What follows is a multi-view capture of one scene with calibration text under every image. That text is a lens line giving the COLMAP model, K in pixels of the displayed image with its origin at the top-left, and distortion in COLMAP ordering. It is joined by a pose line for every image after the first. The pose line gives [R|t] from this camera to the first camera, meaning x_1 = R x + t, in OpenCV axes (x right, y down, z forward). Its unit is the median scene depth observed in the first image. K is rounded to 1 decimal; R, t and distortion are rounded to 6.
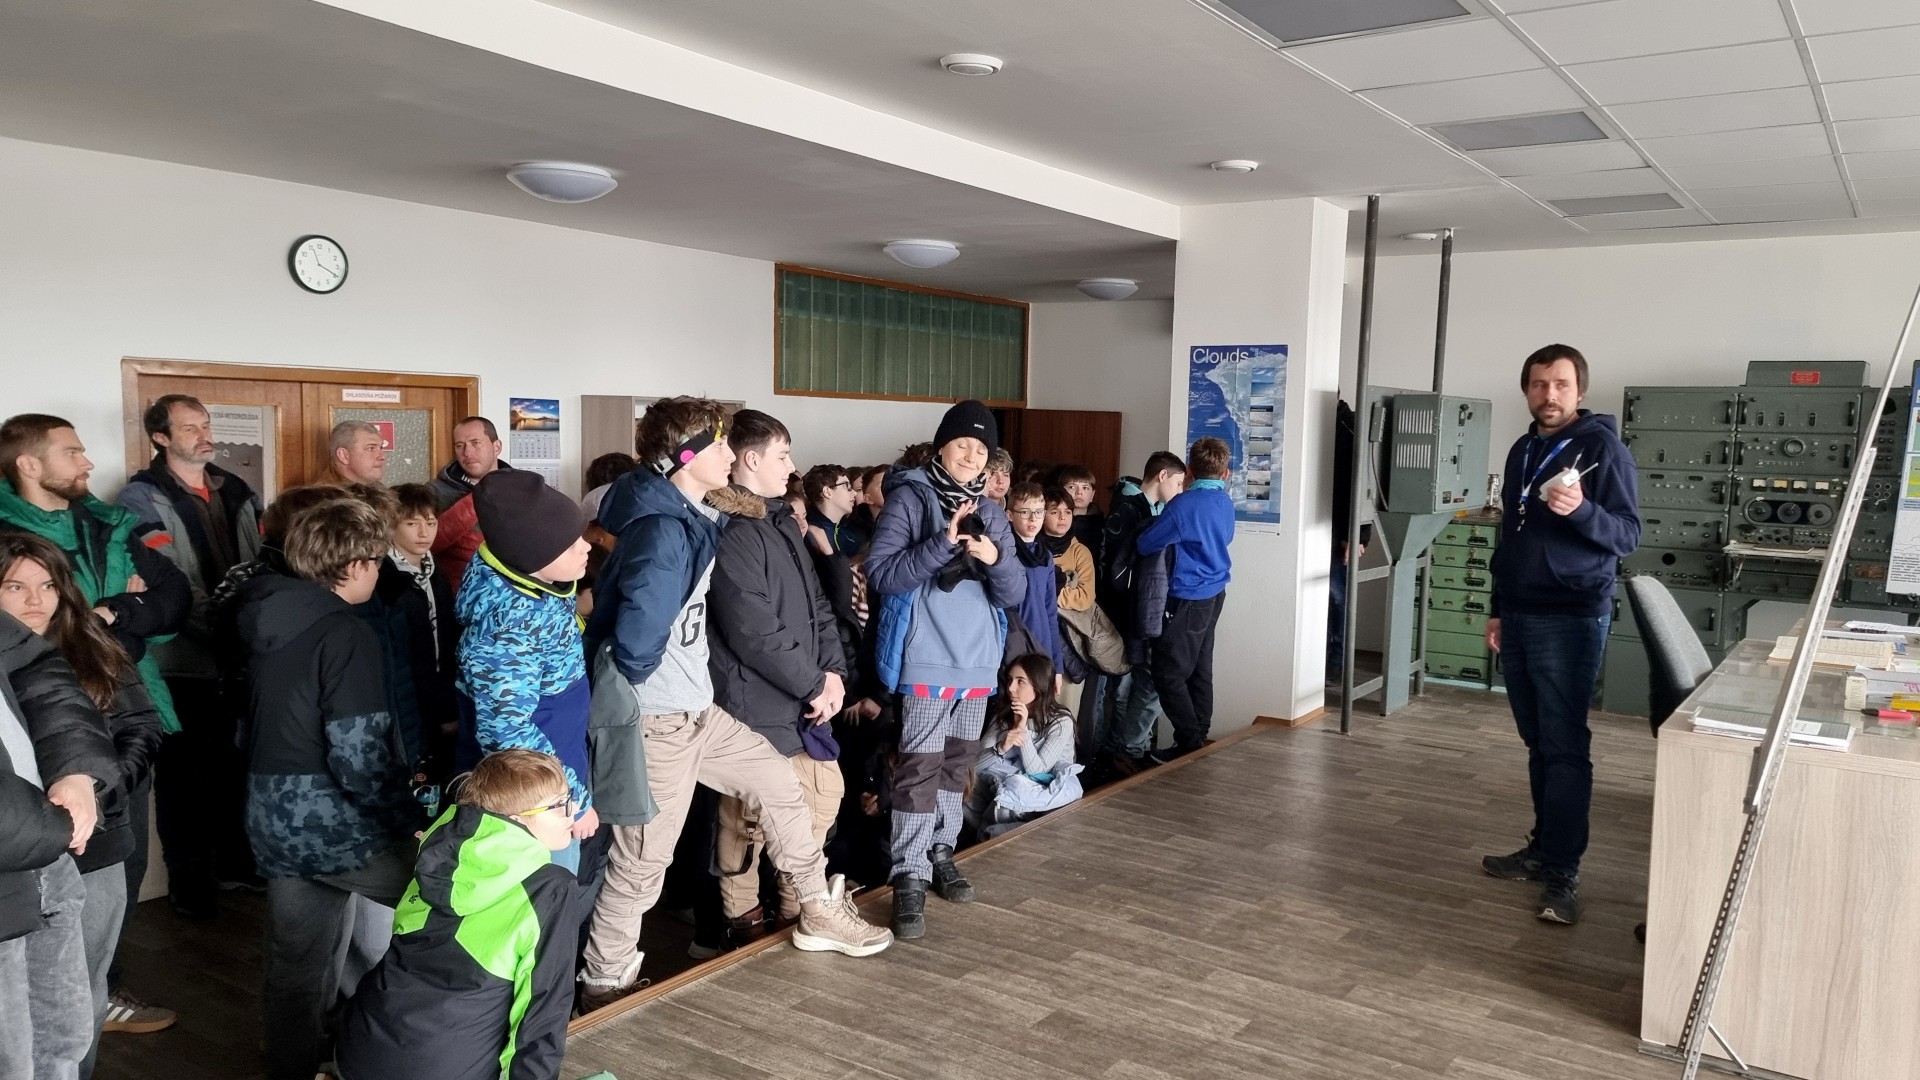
lens RADIAL K [[1409.2, 0, 973.6], [0, 1409.2, 549.9], [0, 0, 1]] dist [0.045970, -0.027047]
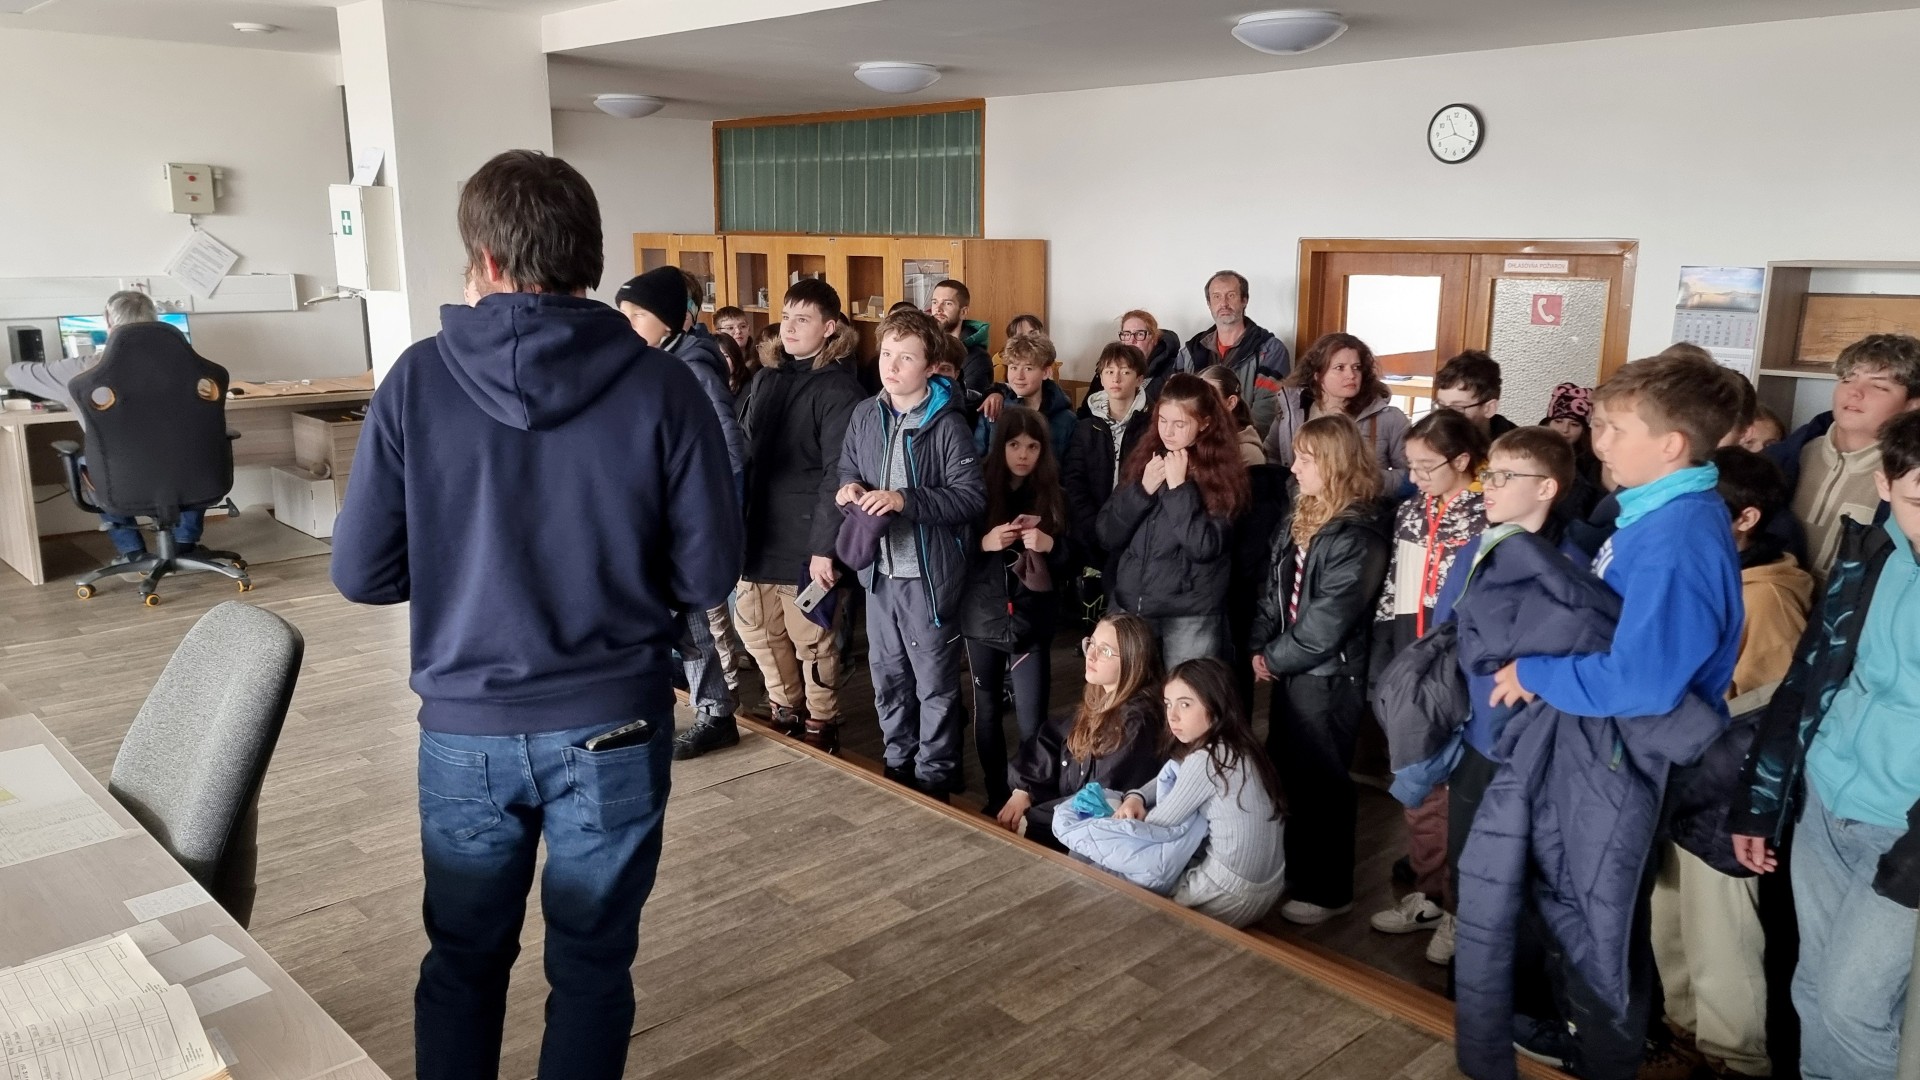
lens RADIAL K [[1409.2, 0, 974.4], [0, 1409.2, 525.5], [0, 0, 1]] dist [0.045970, -0.027047]
pose [[-0.219244, 0.163724, -0.961835, 0.768183], [-0.106649, 0.975891, 0.190427, -0.109587], [0.969824, 0.144329, -0.196497, 1.156022]]
